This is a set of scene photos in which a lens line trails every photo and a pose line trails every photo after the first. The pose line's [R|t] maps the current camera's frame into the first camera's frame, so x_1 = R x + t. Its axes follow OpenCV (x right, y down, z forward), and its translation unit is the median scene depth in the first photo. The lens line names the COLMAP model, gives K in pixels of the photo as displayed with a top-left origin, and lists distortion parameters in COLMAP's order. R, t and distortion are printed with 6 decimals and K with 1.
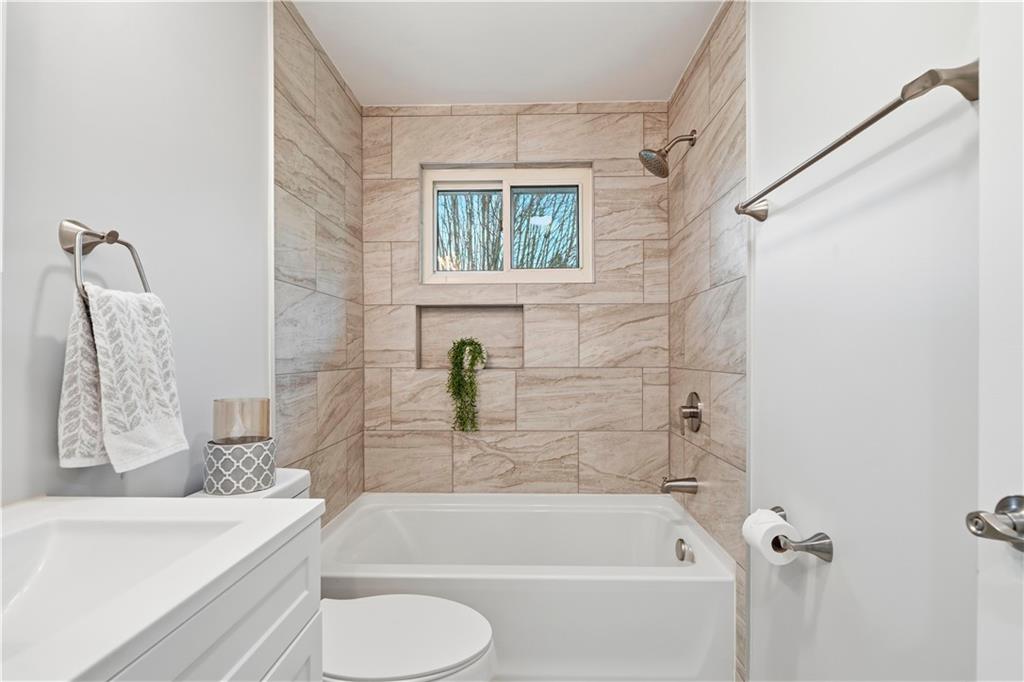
lens RADIAL K [[496.1, 0, 519.3], [0, 496.1, 356.7], [0, 0, 1]] dist [-0.001910, -0.000602]
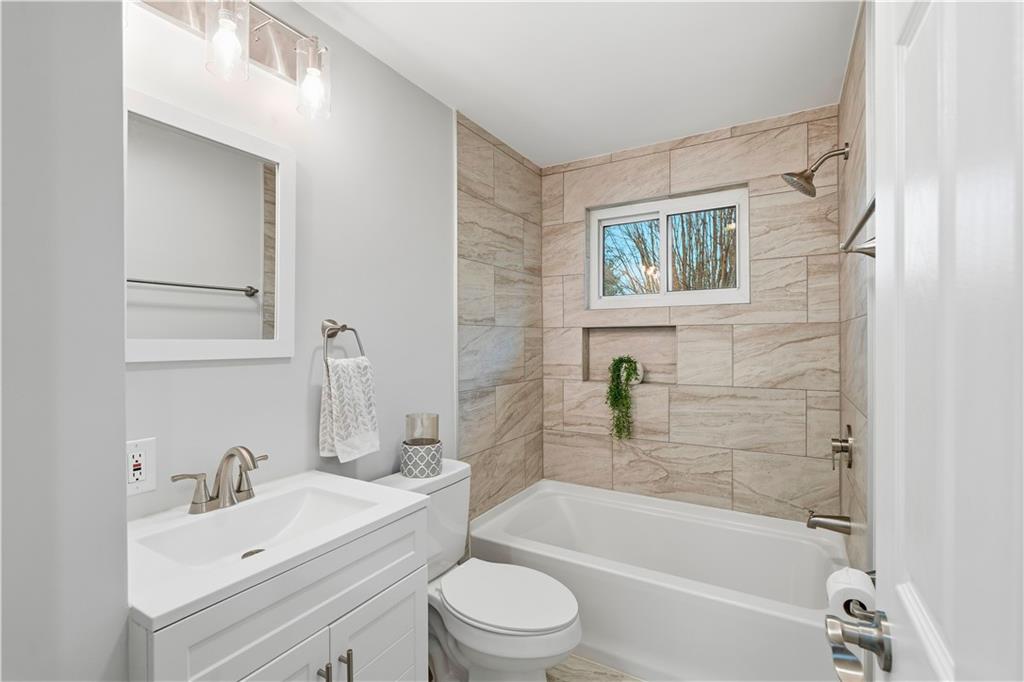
lens RADIAL K [[471.4, 0, 511.9], [0, 471.4, 339.6], [0, 0, 1]] dist [-0.000969, -0.002180]
pose [[0.869376, -0.000547, -0.494151, 0.205809], [0.000503, 1.000000, -0.000223, -0.075731], [0.494151, -0.000055, 0.869376, -0.065618]]
